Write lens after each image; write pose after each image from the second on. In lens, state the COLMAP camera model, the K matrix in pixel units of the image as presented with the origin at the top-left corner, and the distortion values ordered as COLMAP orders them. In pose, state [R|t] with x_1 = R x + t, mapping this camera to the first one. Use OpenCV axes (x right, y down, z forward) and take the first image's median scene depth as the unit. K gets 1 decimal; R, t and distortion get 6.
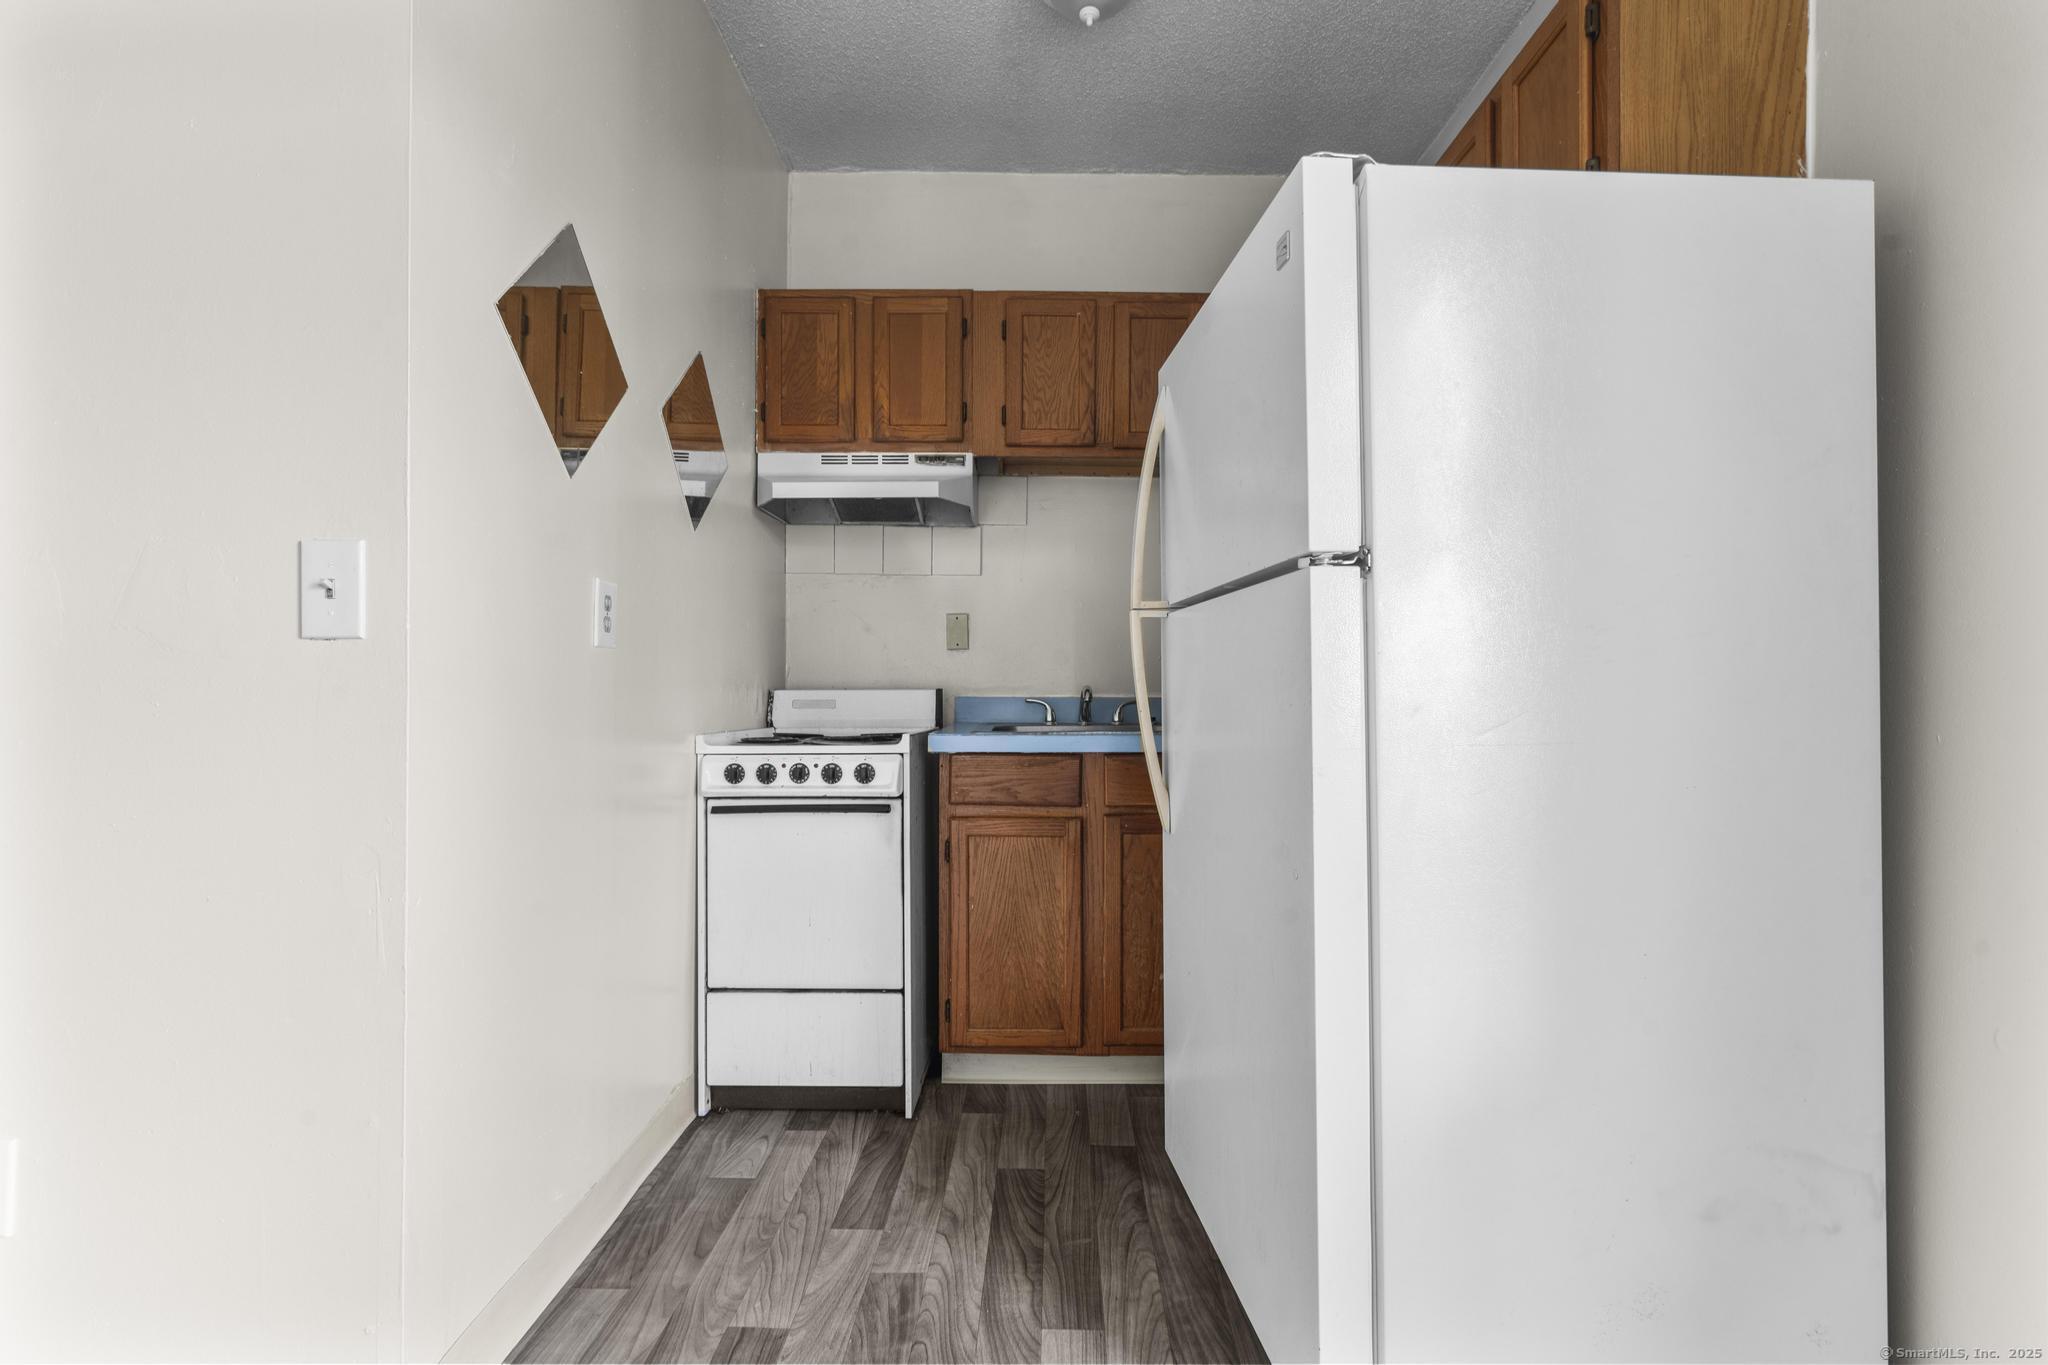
lens RADIAL K [[920.2, 0, 1023.3], [0, 920.2, 684.6], [0, 0, 1]] dist [-0.007729, 0.004048]
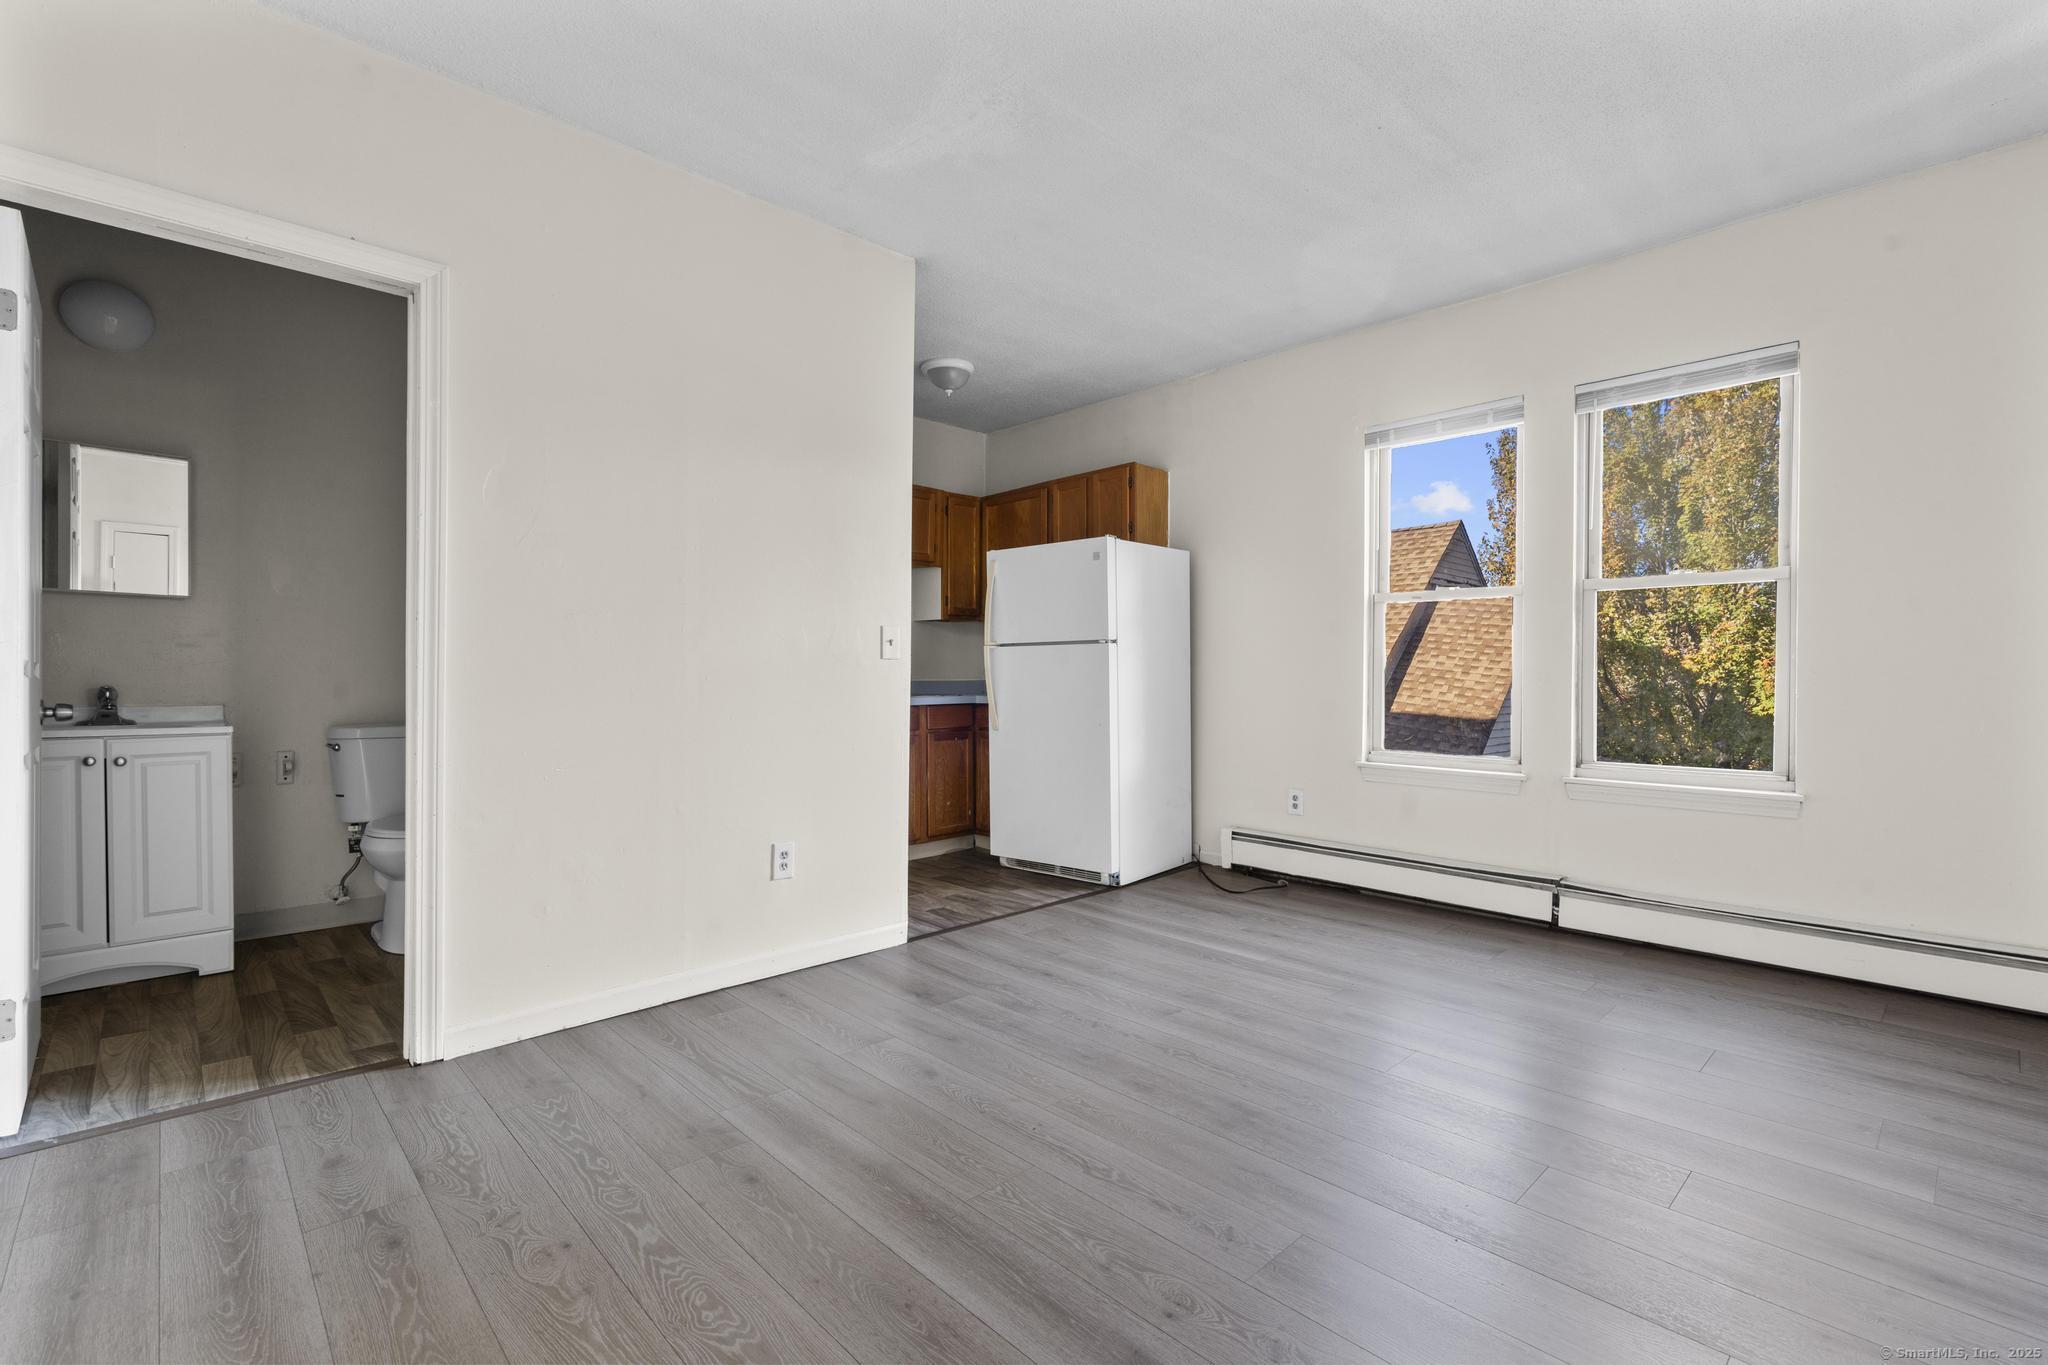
lens RADIAL K [[920.2, 0, 1023.3], [0, 920.2, 684.6], [0, 0, 1]] dist [-0.007729, 0.004048]
pose [[0.708208, -0.010004, 0.705933, -1.306194], [0.003166, 0.999935, 0.010994, 0.001113], [-0.705997, -0.005551, 0.708193, -0.727465]]
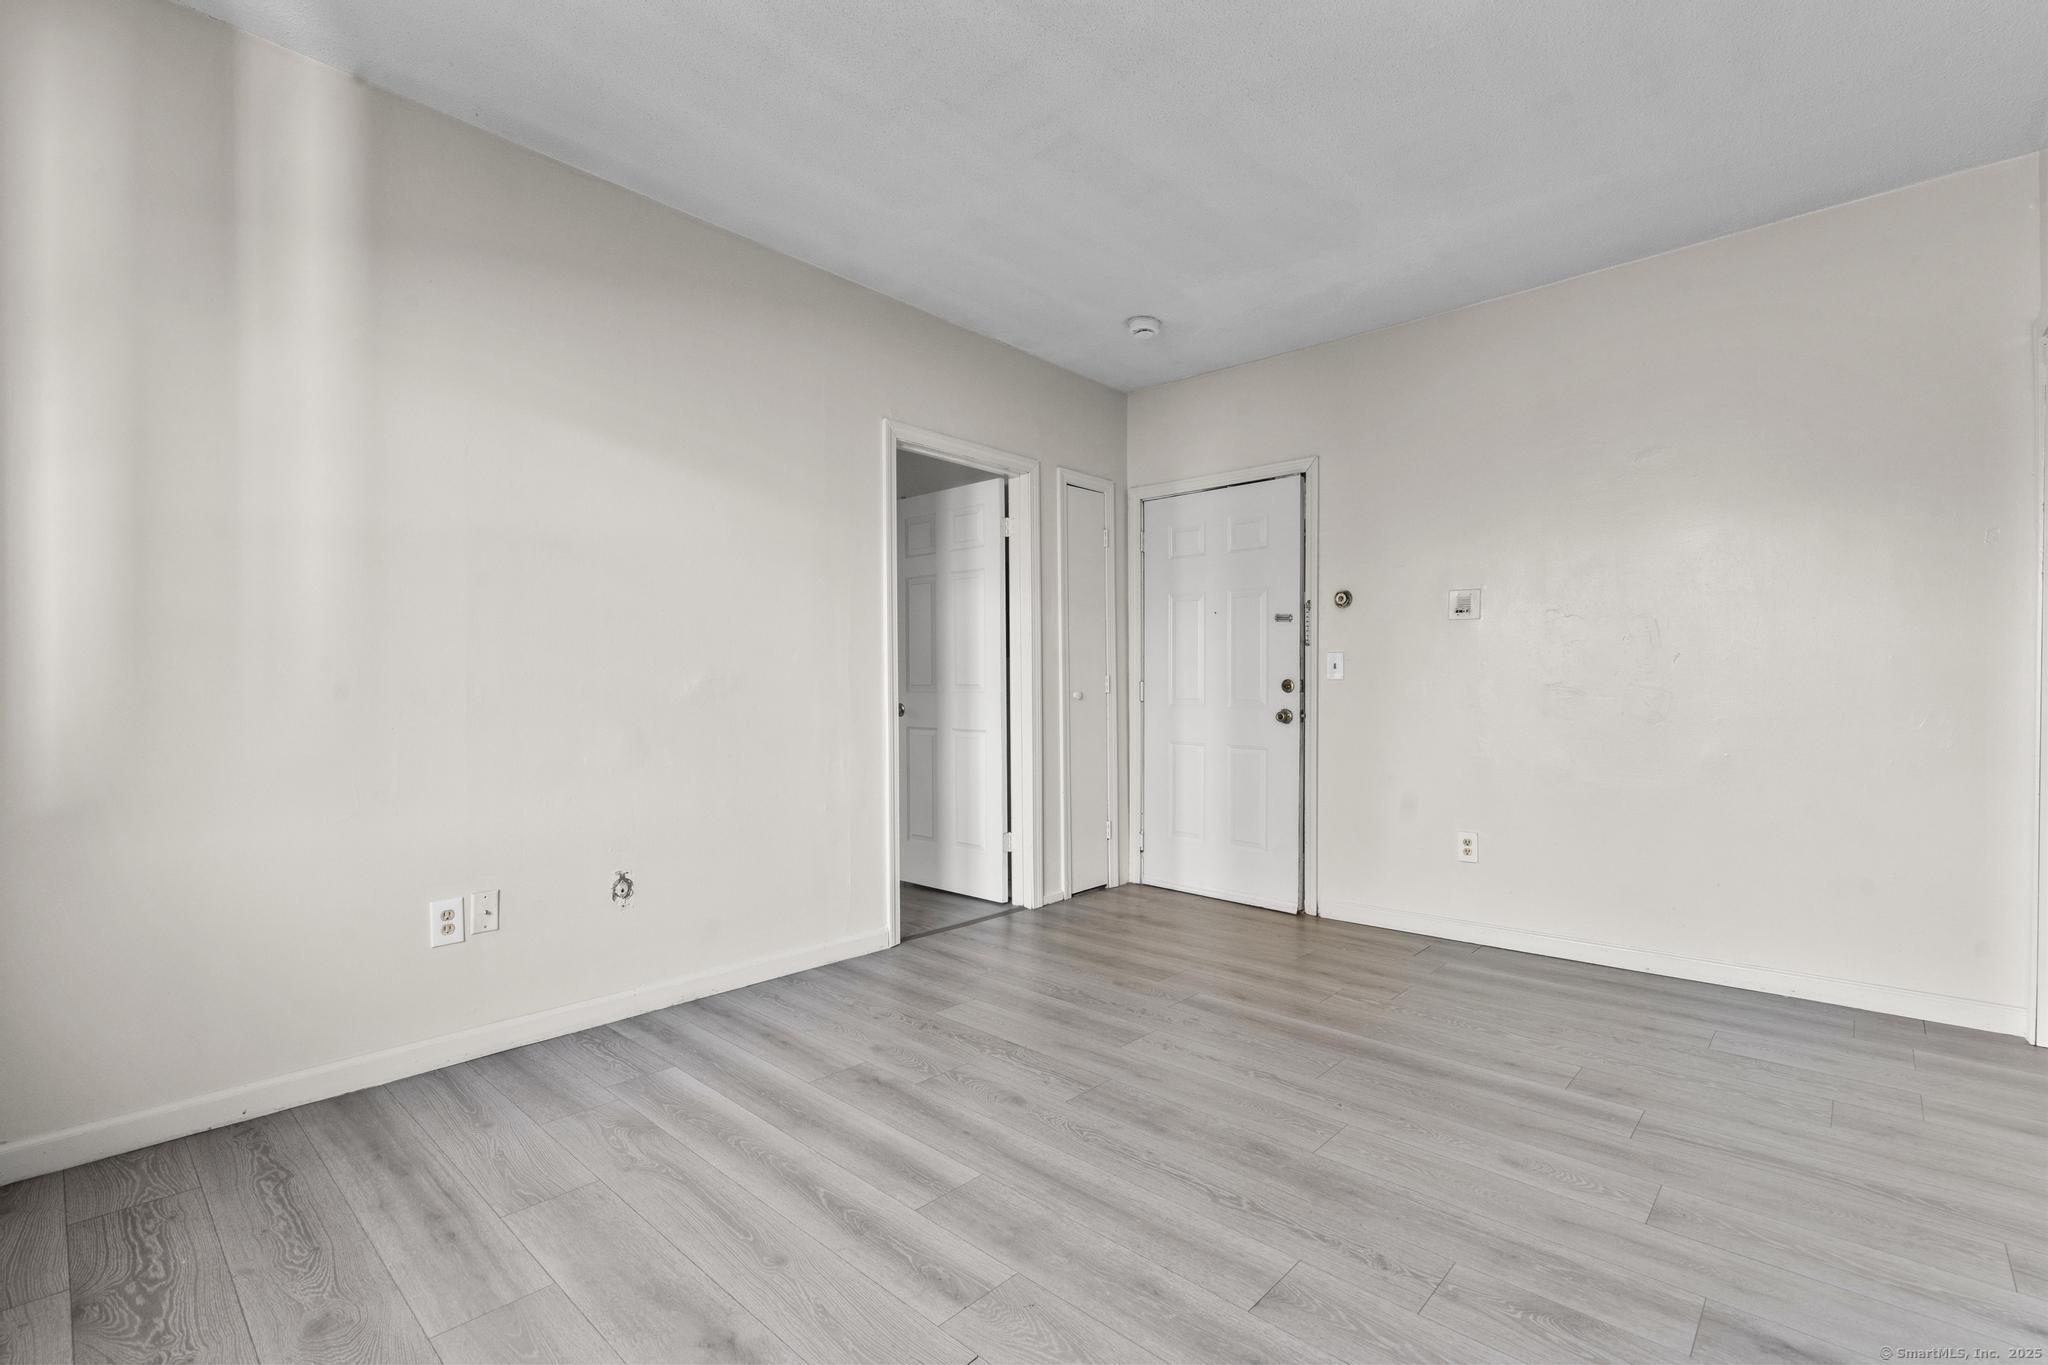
lens RADIAL K [[920.2, 0, 1023.3], [0, 920.2, 684.6], [0, 0, 1]] dist [-0.007729, 0.004048]
pose [[-0.656229, -0.005637, -0.754541, 0.346835], [-0.004895, 0.999983, -0.003214, -0.005525], [0.754546, 0.001584, -0.656246, 0.315324]]
